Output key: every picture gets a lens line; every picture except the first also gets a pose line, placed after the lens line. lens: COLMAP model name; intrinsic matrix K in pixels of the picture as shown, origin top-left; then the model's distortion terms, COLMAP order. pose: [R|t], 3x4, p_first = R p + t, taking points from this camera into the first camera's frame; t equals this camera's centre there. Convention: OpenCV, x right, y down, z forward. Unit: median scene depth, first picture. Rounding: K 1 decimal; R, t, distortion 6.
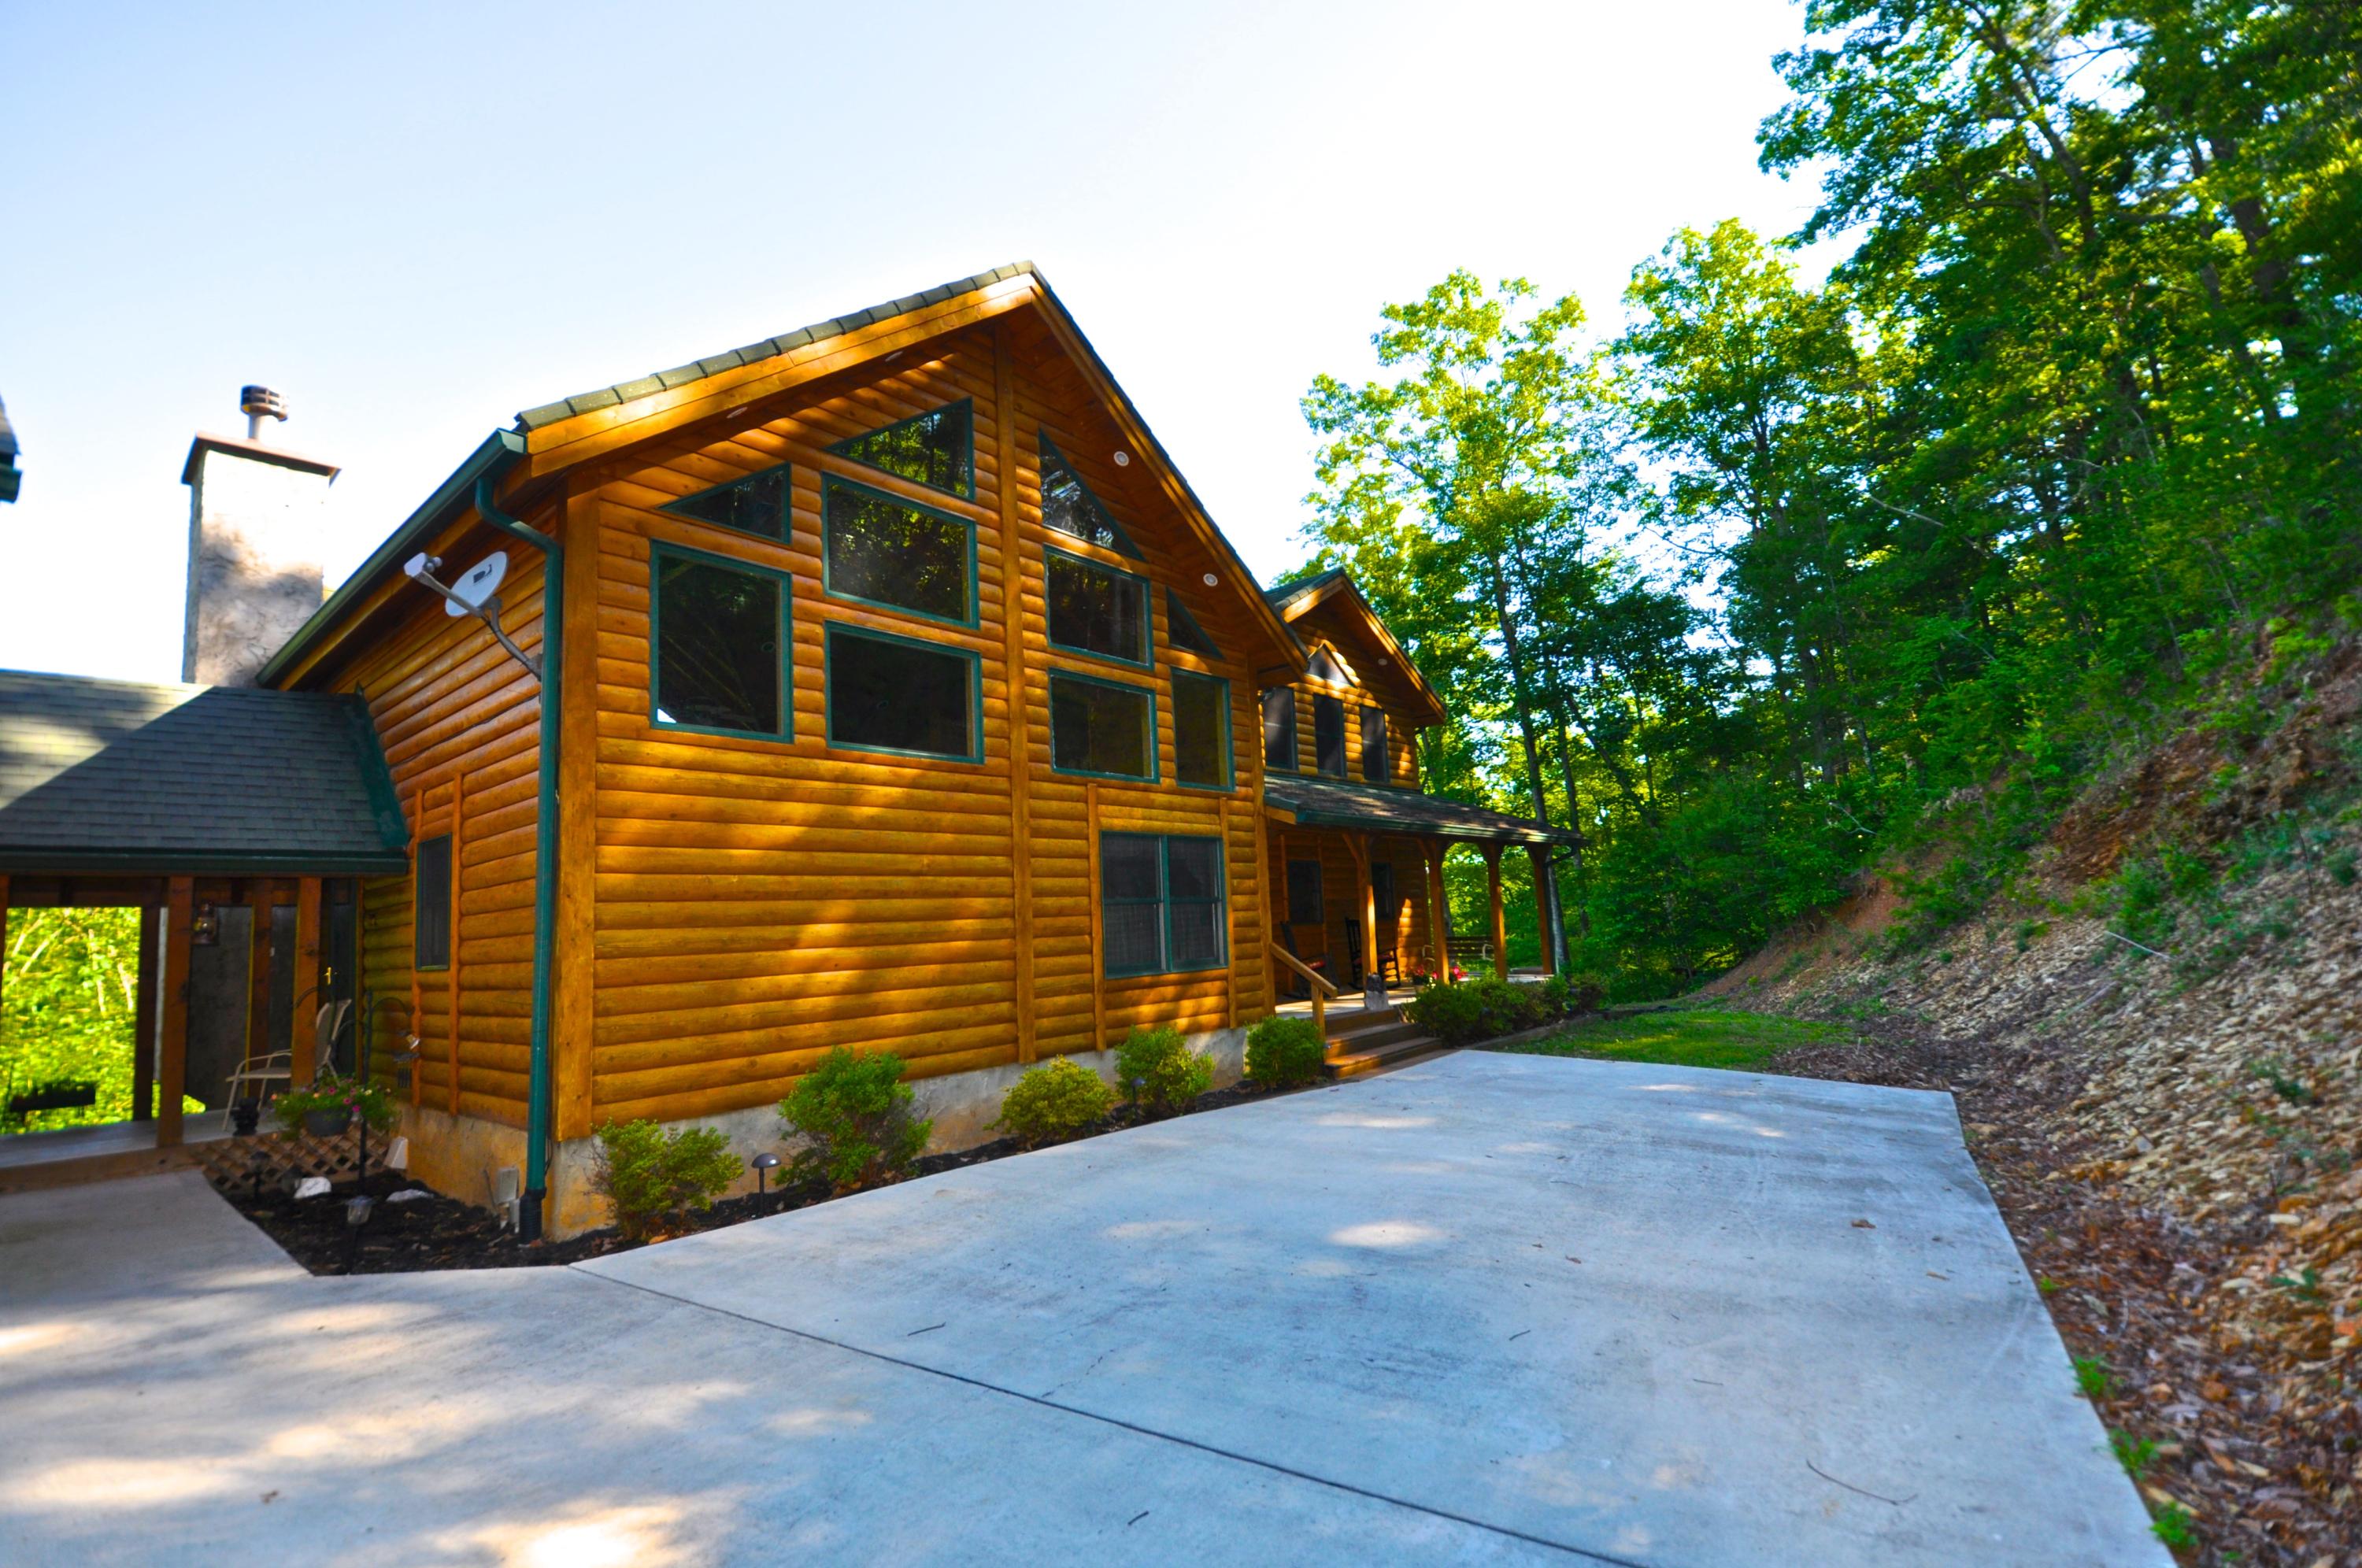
lens RADIAL K [[1041.7, 0, 1182.2], [0, 1041.7, 820.0], [0, 0, 1]] dist [-0.006395, -0.008973]
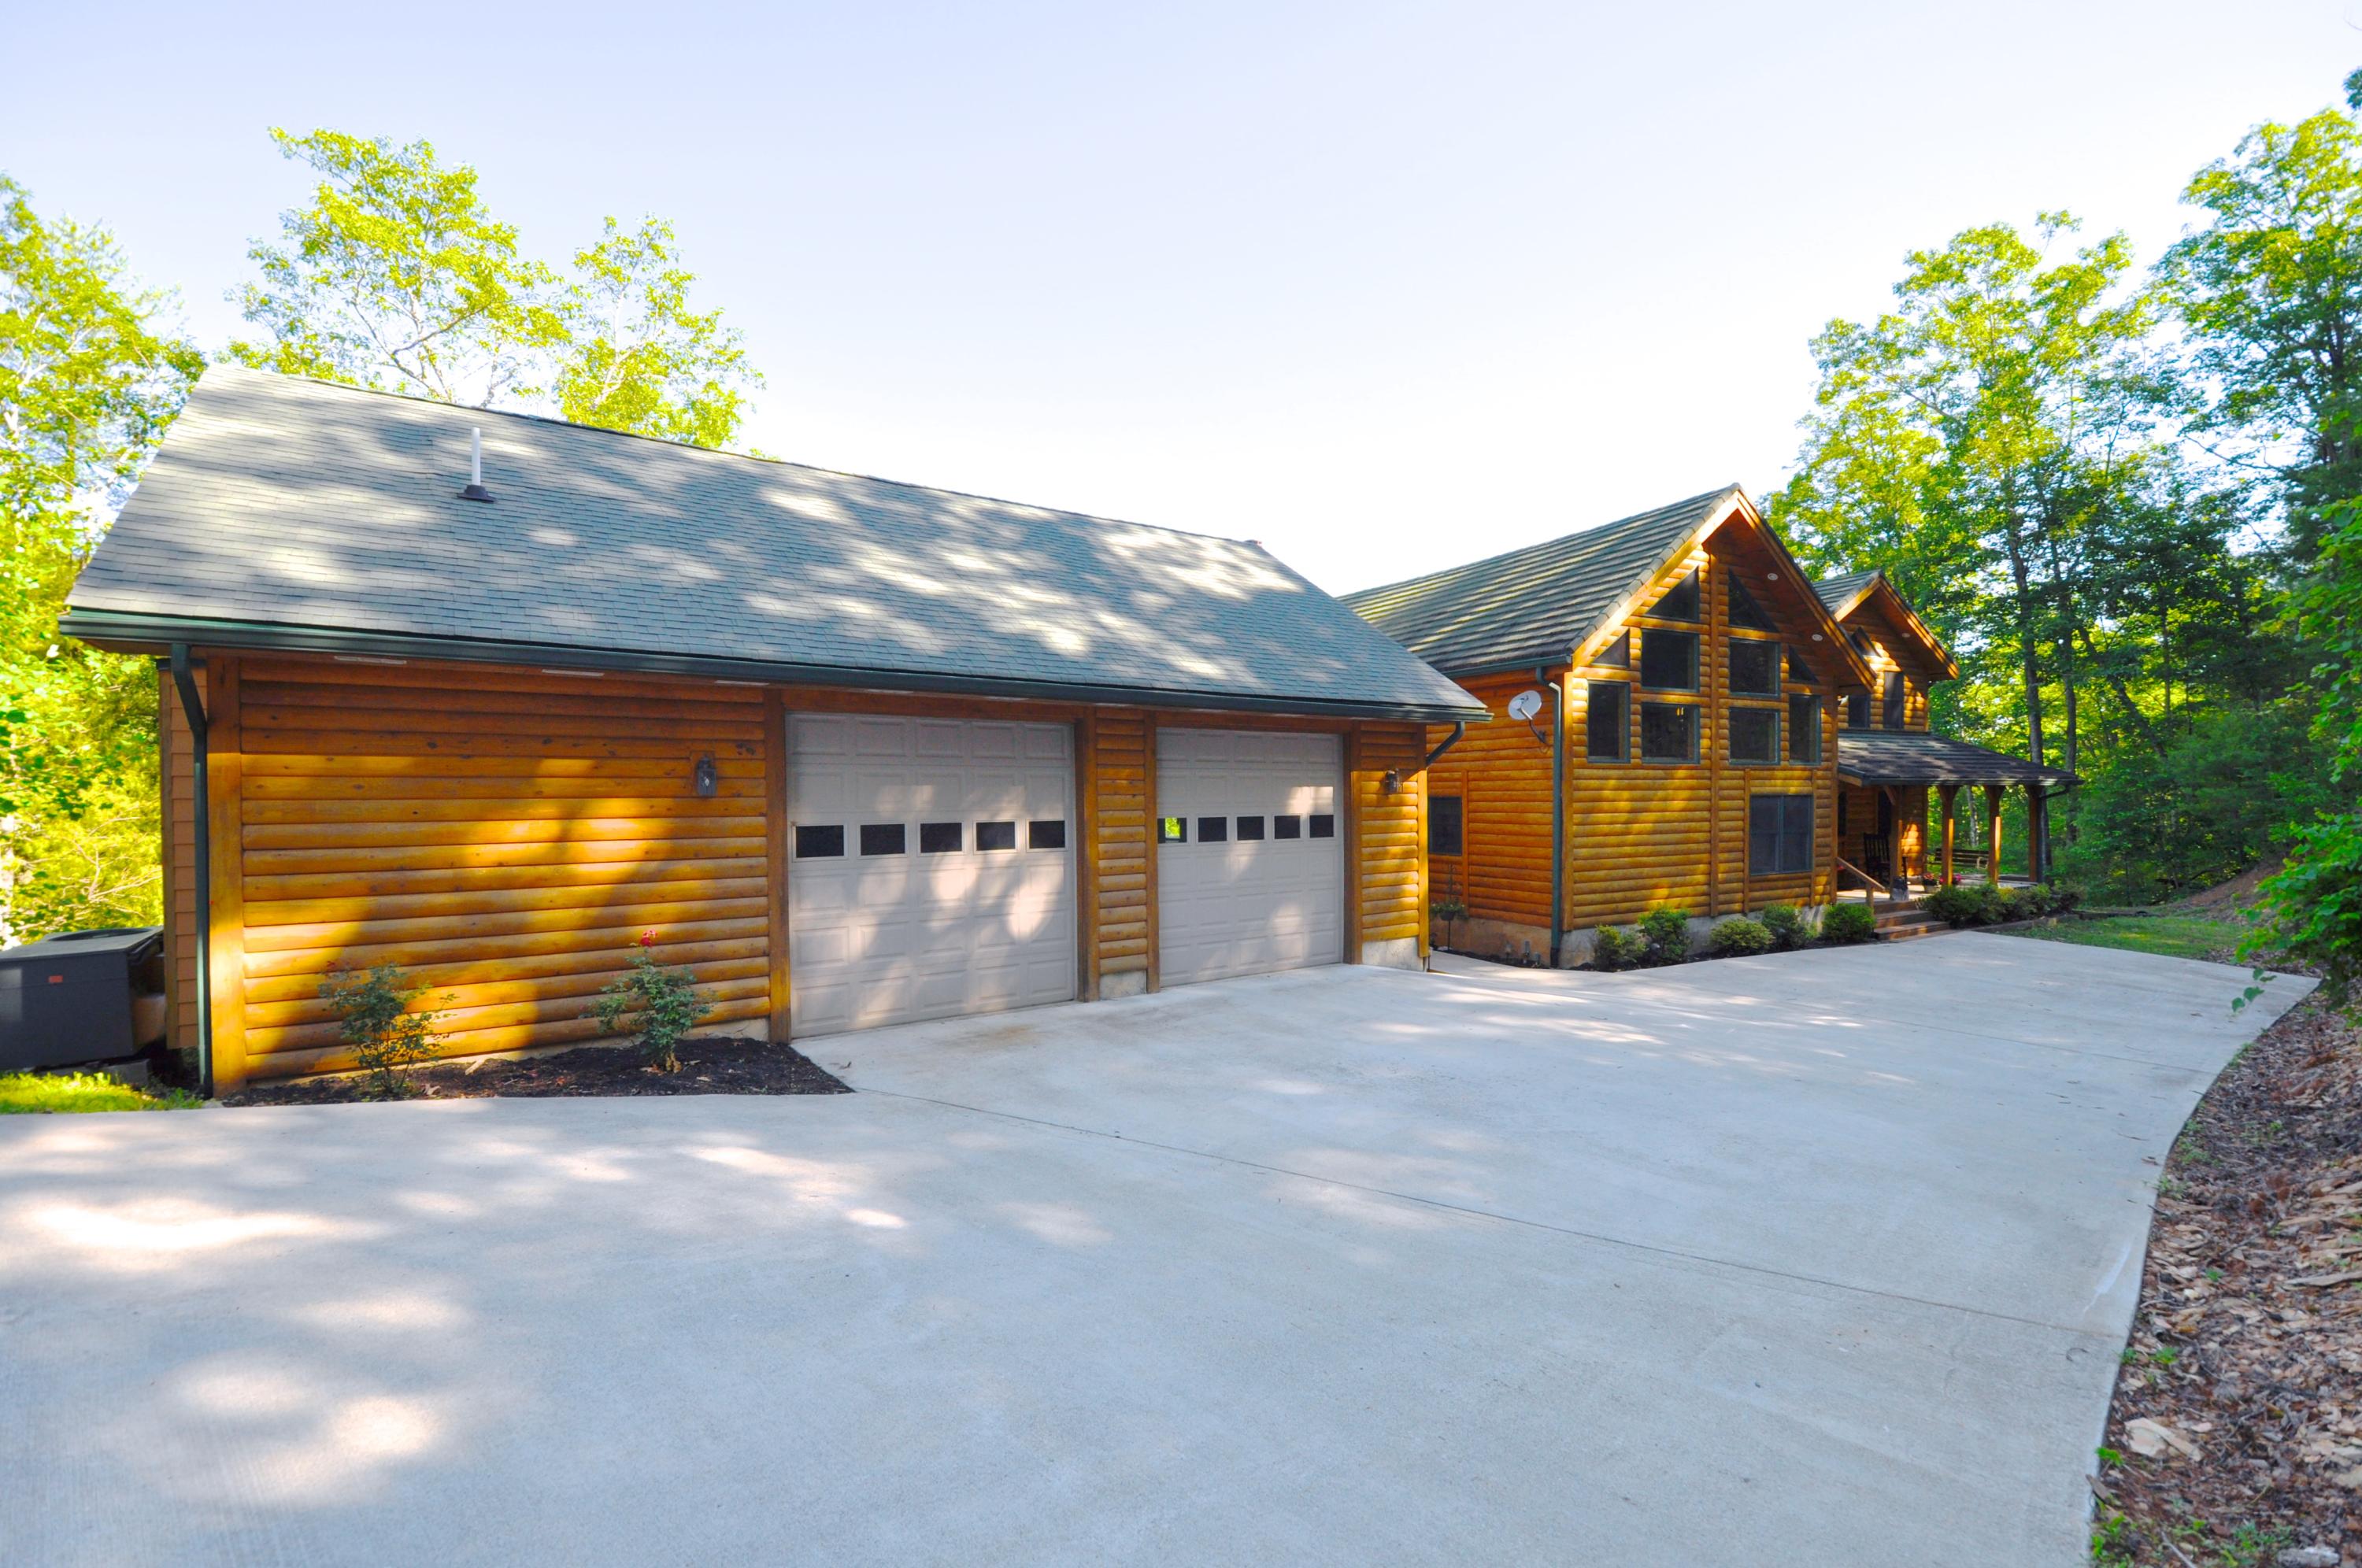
lens RADIAL K [[1041.7, 0, 1182.2], [0, 1041.7, 820.0], [0, 0, 1]] dist [-0.006395, -0.008973]
pose [[0.939615, 0.044431, -0.339338, -0.386148], [0.002158, 0.990748, 0.135700, -0.190708], [0.342228, -0.128238, 0.930825, -1.012666]]
